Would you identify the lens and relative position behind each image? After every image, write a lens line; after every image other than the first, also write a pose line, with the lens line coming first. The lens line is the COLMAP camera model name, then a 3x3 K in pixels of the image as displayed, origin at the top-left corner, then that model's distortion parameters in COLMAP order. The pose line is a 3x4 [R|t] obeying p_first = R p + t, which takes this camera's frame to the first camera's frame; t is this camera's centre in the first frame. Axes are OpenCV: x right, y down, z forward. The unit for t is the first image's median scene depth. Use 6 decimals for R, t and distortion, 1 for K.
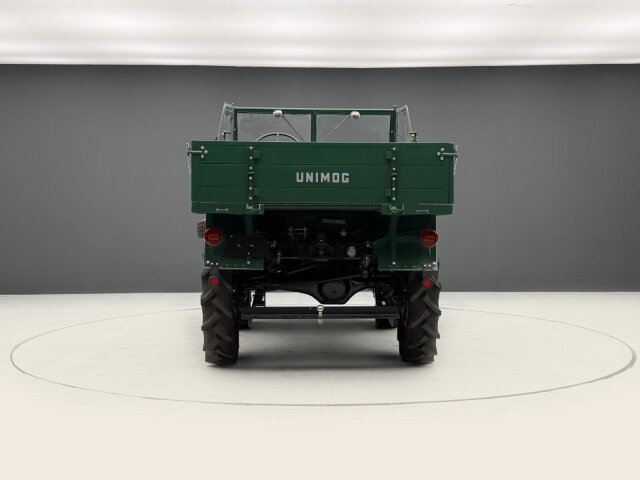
lens RADIAL K [[884.9, 0, 320.0], [0, 884.9, 240.0], [0, 0, 1]] dist [-0.010692, -0.007030]
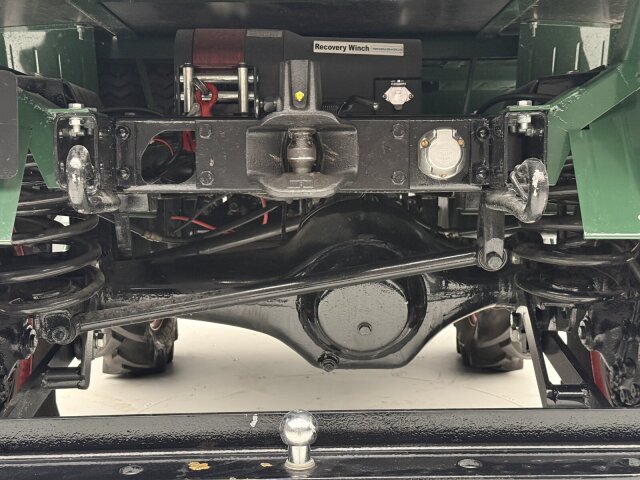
lens RADIAL K [[884.9, 0, 320.0], [0, 884.9, 240.0], [0, 0, 1]] dist [-0.010692, -0.007030]
pose [[0.999316, -0.013100, -0.034582, 0.012574], [0.014857, 0.998585, 0.051063, 0.021861], [0.033864, -0.051542, 0.998097, 0.754245]]
